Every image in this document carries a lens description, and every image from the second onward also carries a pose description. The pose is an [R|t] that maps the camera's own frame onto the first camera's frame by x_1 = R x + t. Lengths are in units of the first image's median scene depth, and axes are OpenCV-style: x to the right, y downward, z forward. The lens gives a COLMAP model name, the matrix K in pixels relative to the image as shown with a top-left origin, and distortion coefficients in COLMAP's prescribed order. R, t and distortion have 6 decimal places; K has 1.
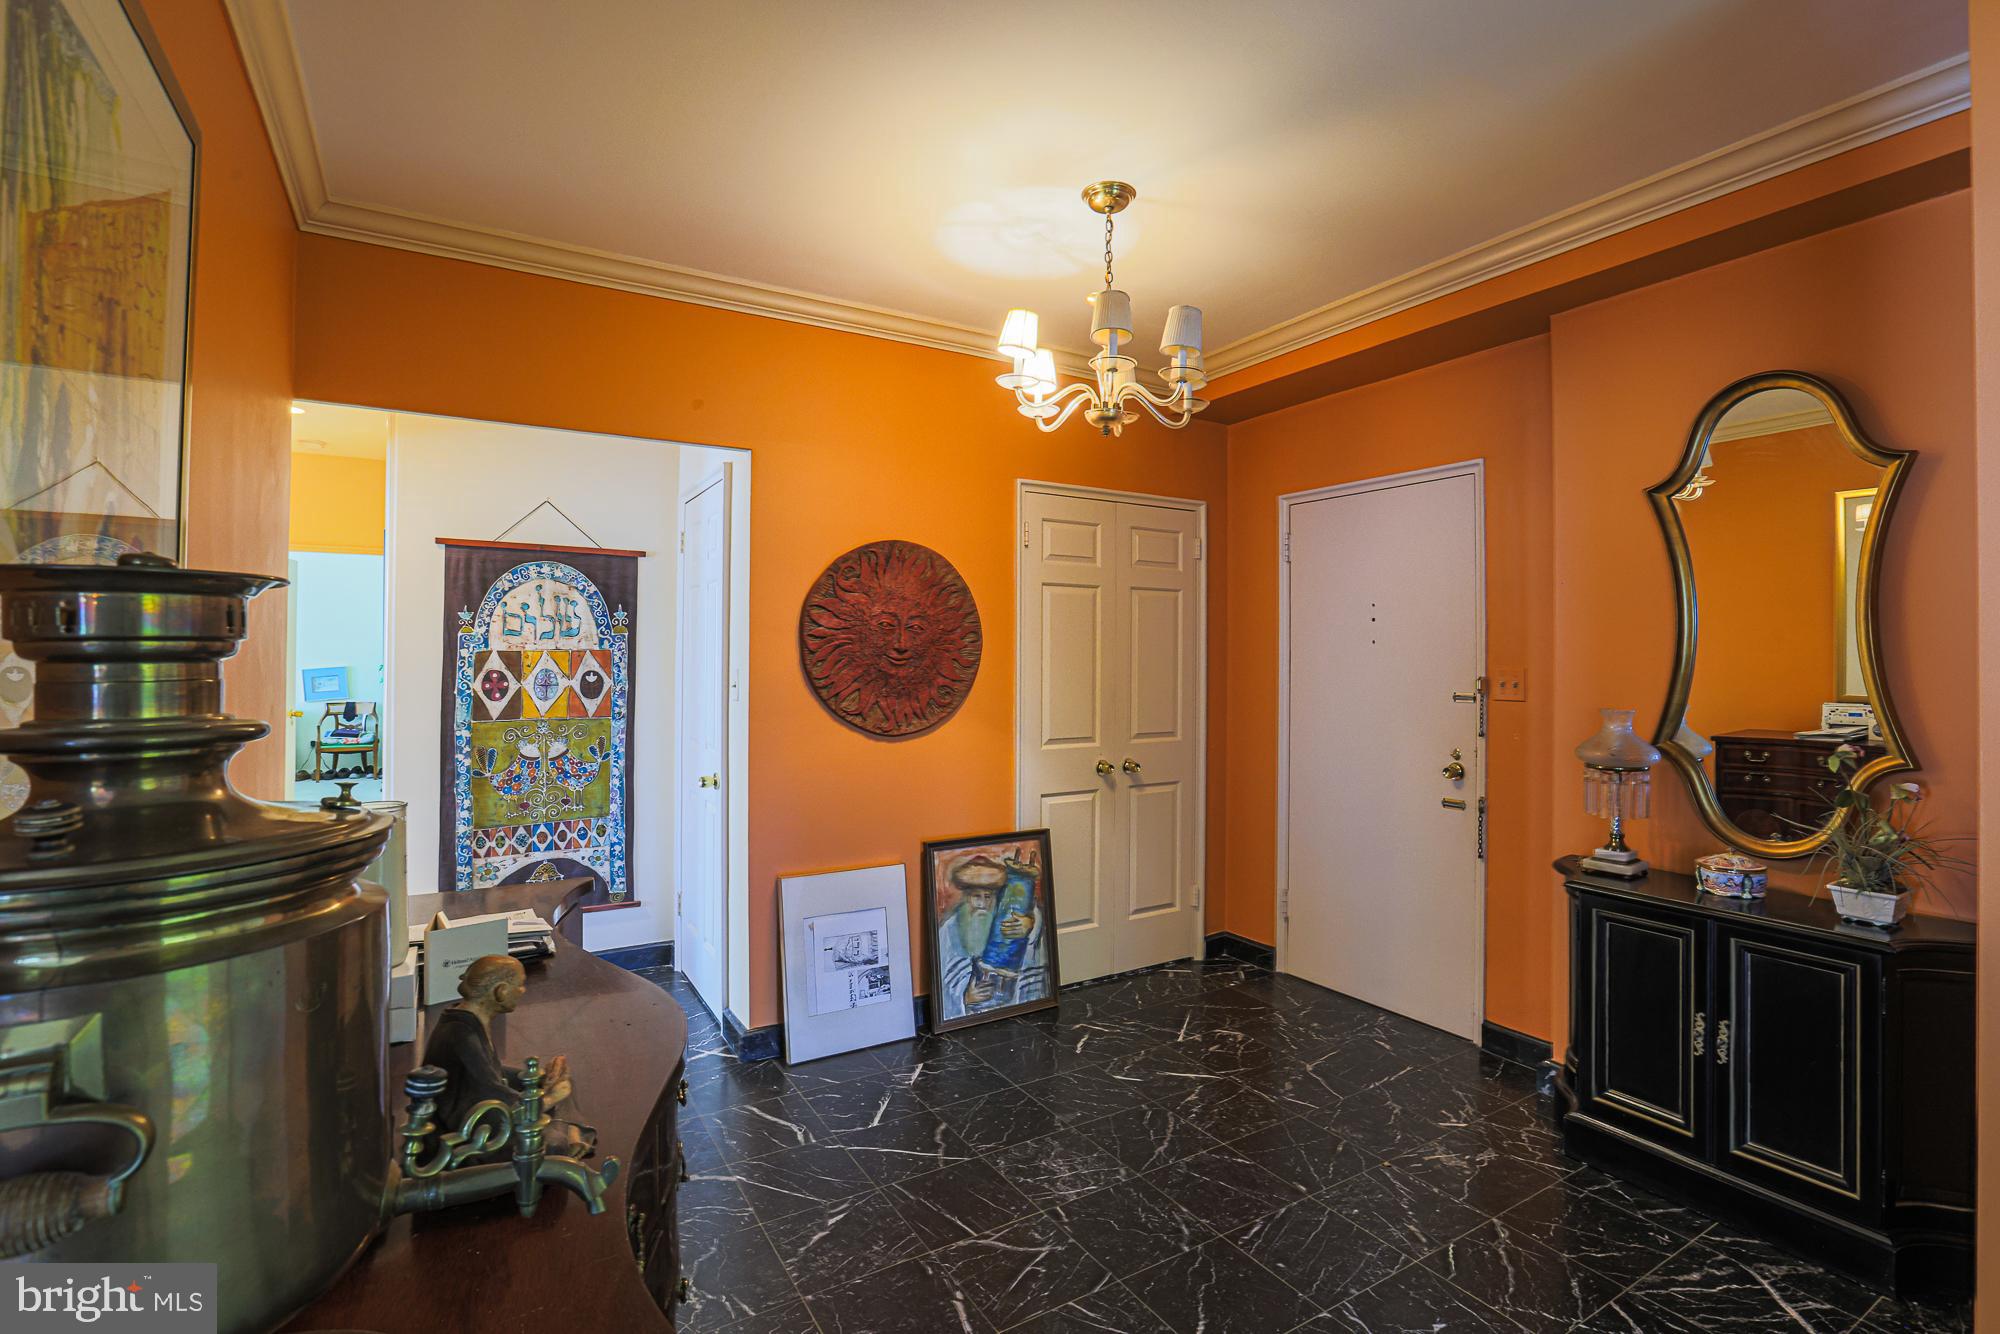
lens RADIAL K [[912.1, 0, 1000.0], [0, 912.1, 667.0], [0, 0, 1]] dist [-0.016357, 0.000009]
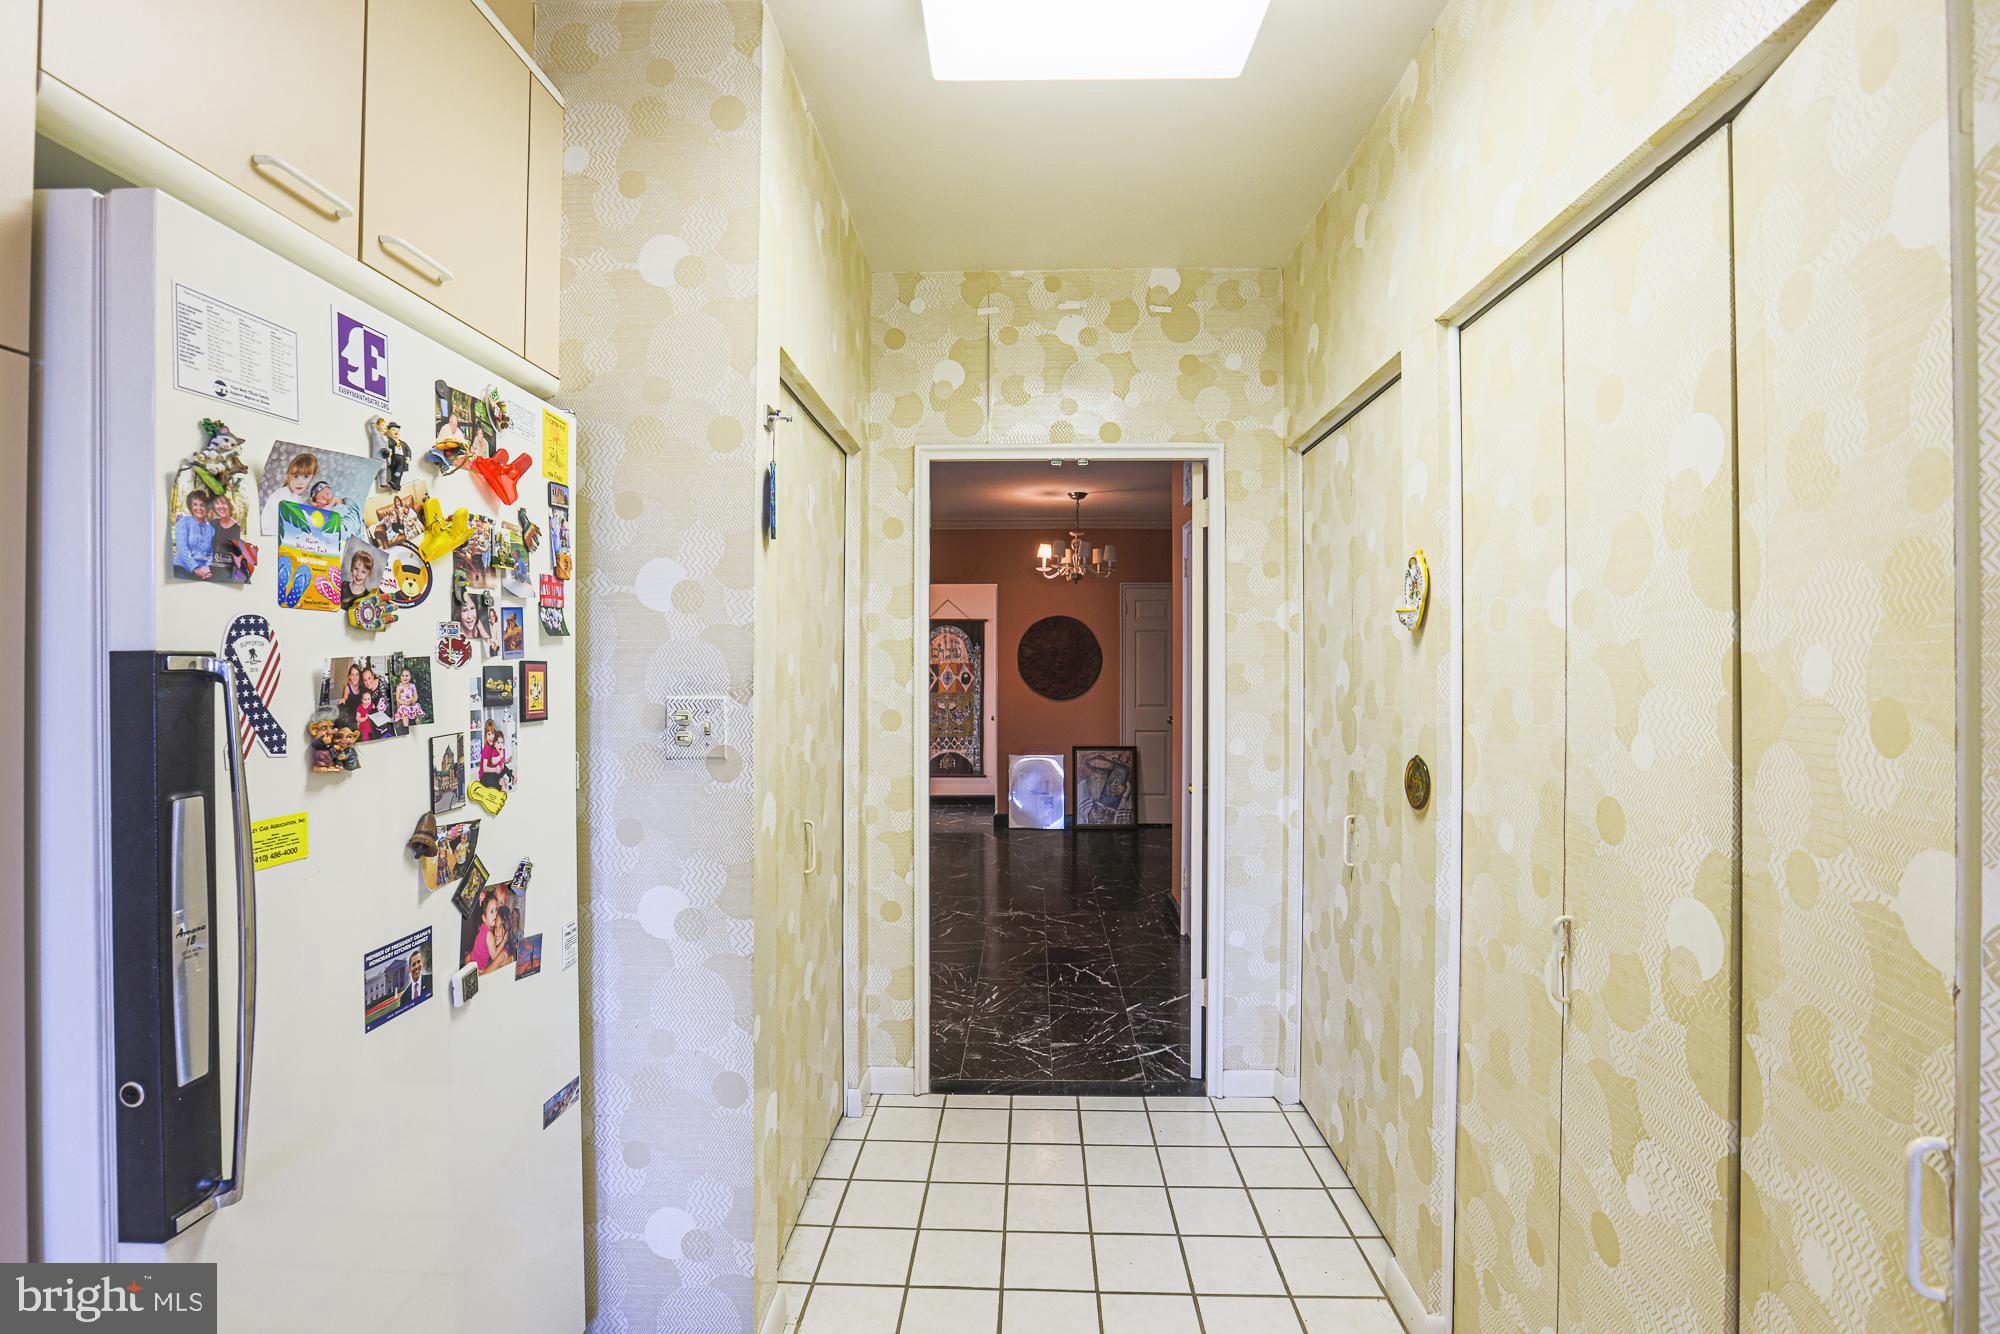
lens RADIAL K [[894.2, 0, 1000.0], [0, 894.2, 667.0], [0, 0, 1]] dist [-0.076389, 0.000047]
pose [[0.838305, -0.006690, -0.545161, 0.923464], [0.003106, 0.999967, -0.007496, 0.008729], [0.545193, 0.004591, 0.838298, -0.915104]]
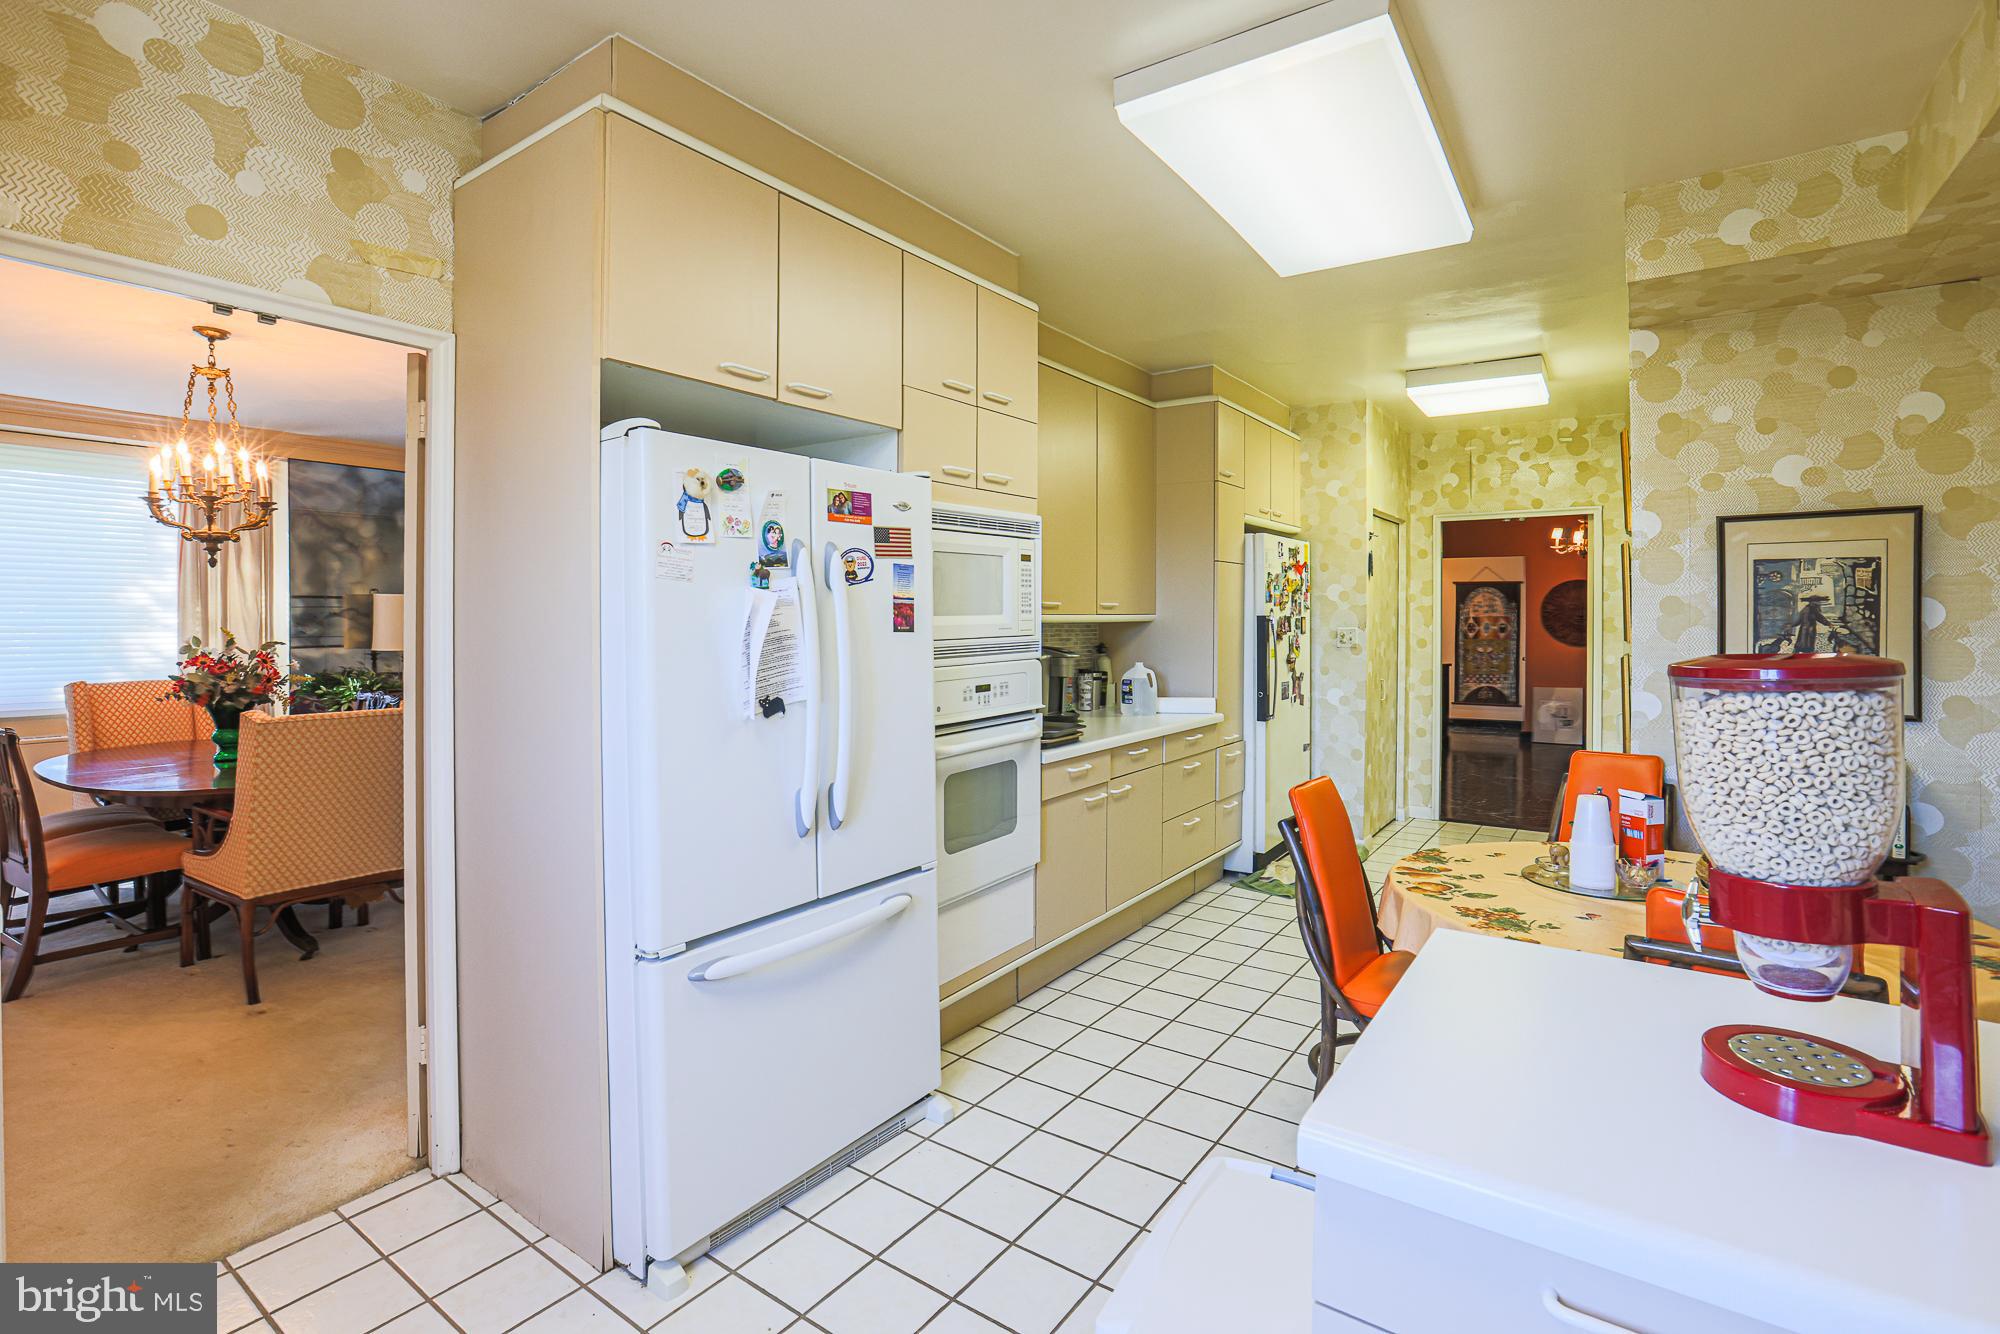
lens RADIAL K [[935.7, 0, 1004.9], [0, 935.7, 616.4], [0, 0, 1]] dist [-0.019171, -0.000142]
pose [[0.405553, -0.007852, -0.914038, 1.761720], [-0.003727, 0.999941, -0.010244, 0.019548], [0.914064, 0.007561, 0.405500, -1.802339]]
